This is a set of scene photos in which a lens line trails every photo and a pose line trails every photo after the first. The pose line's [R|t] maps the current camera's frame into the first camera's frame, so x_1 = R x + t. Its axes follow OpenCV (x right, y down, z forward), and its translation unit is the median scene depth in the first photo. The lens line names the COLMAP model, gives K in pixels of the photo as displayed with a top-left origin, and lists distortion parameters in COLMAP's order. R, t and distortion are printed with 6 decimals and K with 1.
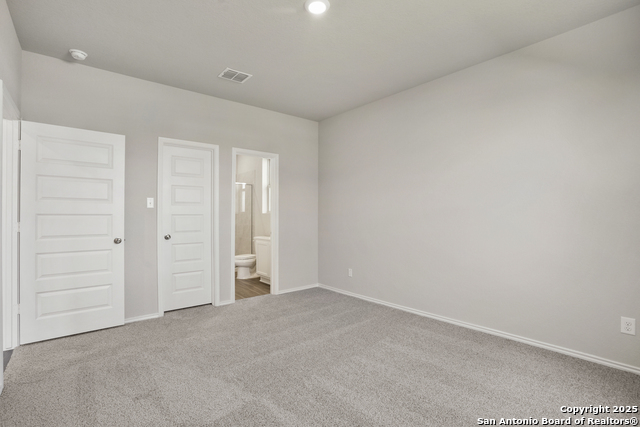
lens RADIAL K [[303.2, 0, 319.8], [0, 303.2, 217.9], [0, 0, 1]] dist [-0.000025, 0.000658]
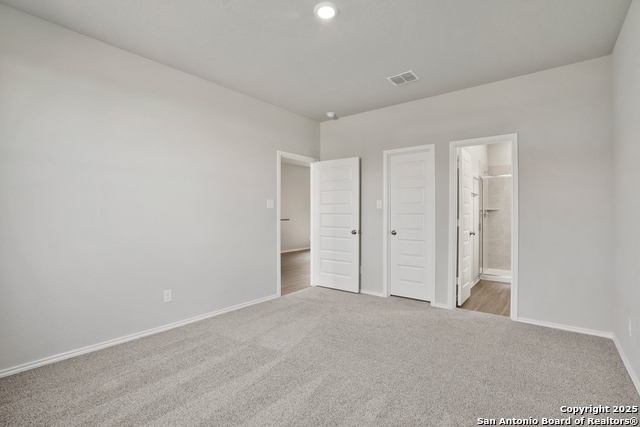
lens RADIAL K [[303.2, 0, 319.8], [0, 303.2, 217.9], [0, 0, 1]] dist [-0.000025, 0.000658]
pose [[0.225777, 0.018055, -0.974012, 0.554801], [-0.008544, 0.999826, 0.016553, -0.011914], [0.974141, 0.004585, 0.225892, 0.420657]]
